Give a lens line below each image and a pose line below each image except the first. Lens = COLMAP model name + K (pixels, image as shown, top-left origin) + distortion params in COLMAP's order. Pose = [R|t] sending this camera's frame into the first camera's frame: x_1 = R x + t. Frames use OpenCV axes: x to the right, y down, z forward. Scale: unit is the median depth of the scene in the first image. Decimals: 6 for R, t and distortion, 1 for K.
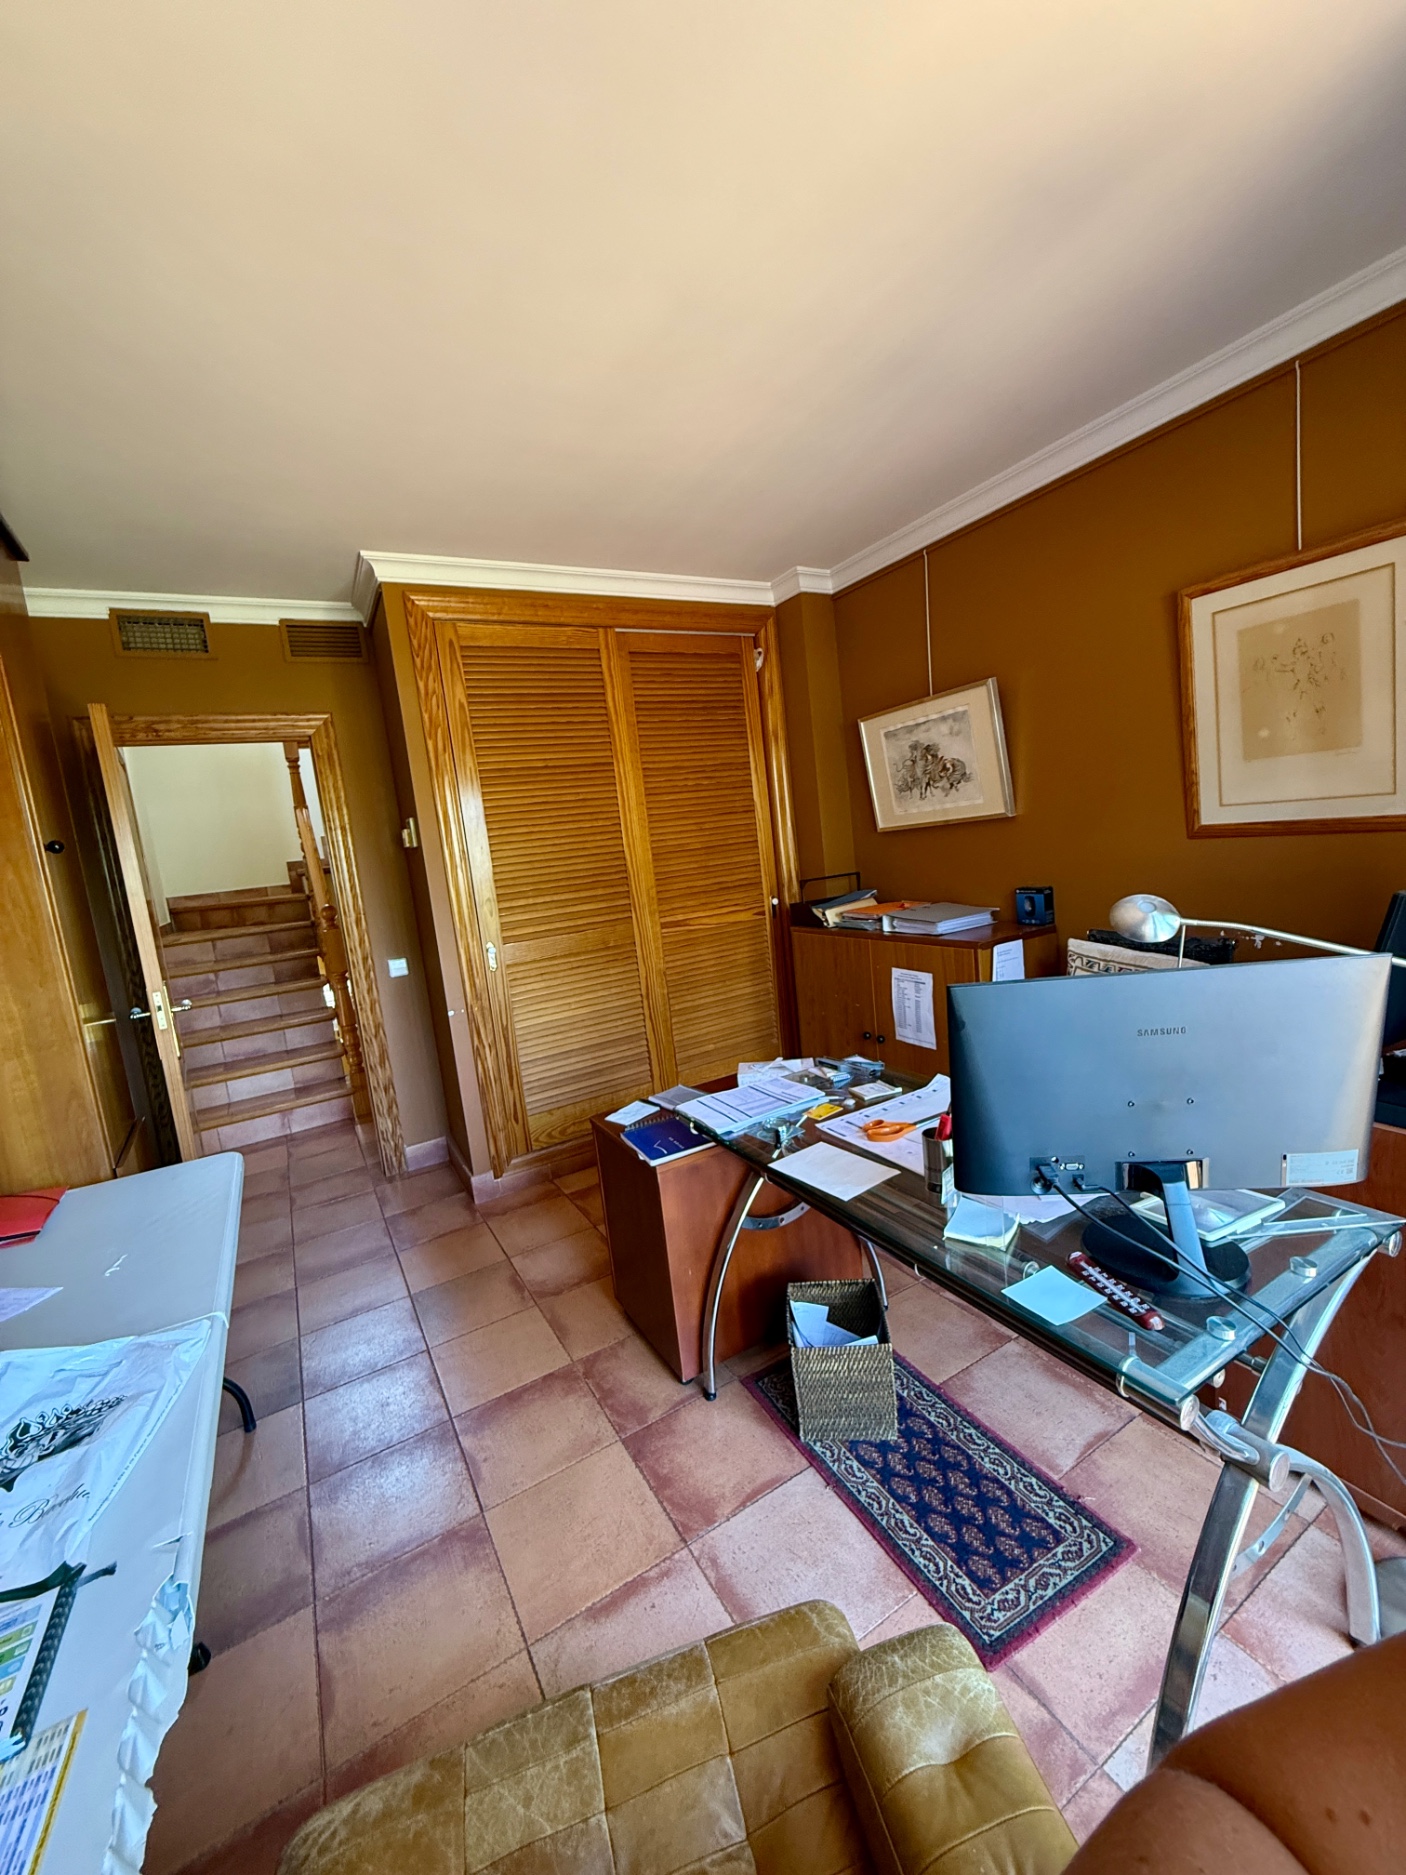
lens RADIAL K [[750.1, 0, 701.3], [0, 750.1, 932.6], [0, 0, 1]] dist [-0.000954, 0.000594]
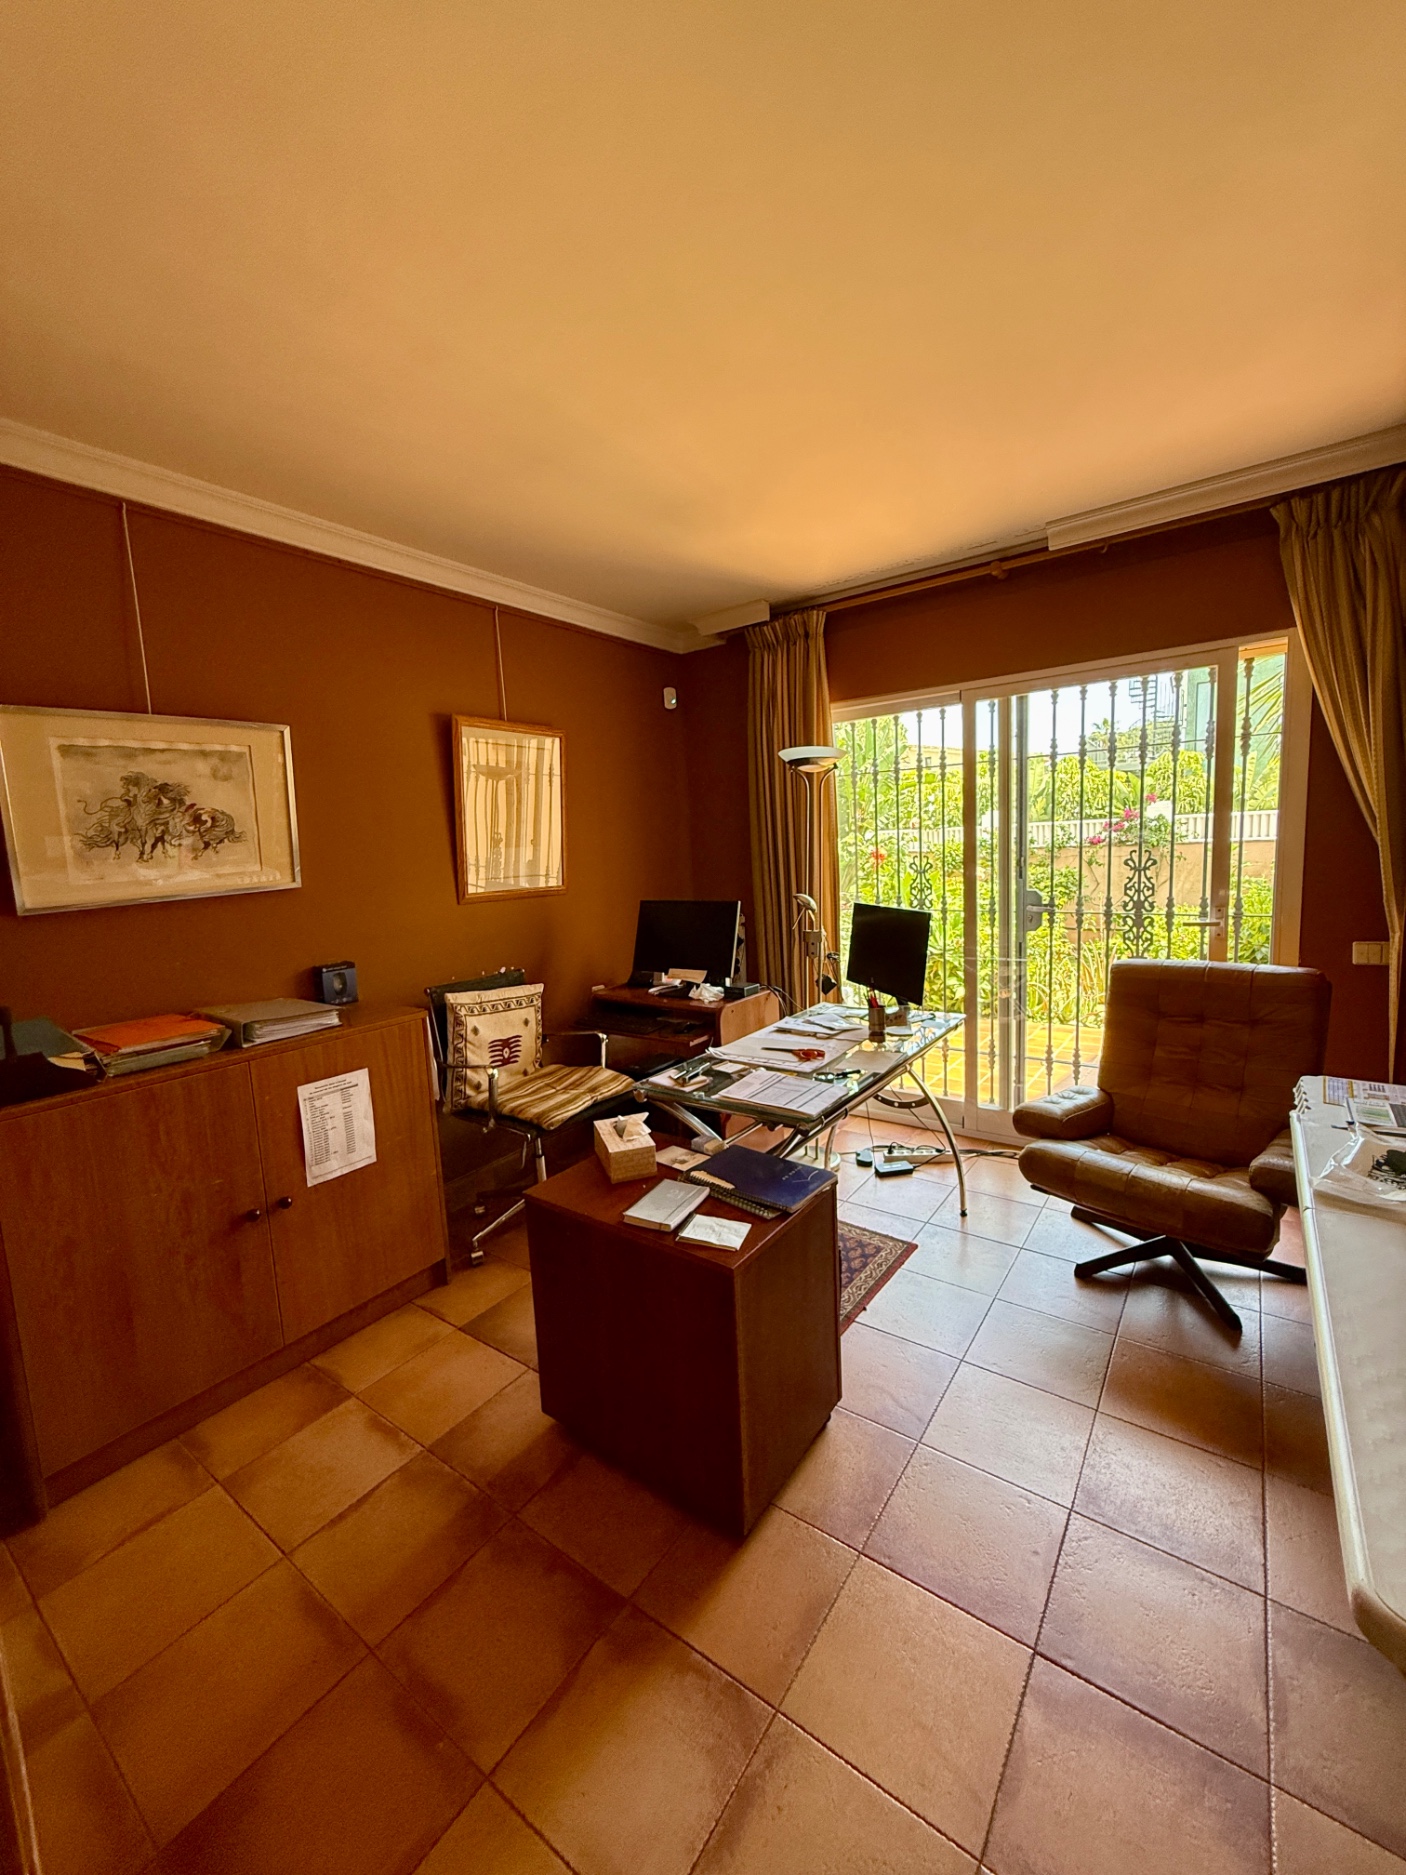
lens RADIAL K [[750.1, 0, 704.6], [0, 750.1, 932.6], [0, 0, 1]] dist [-0.000954, 0.000594]
pose [[-0.395496, 0.011811, 0.918392, -0.499752], [0.205070, 0.975811, 0.075762, -0.064260], [-0.895281, 0.218298, -0.388352, 0.816302]]
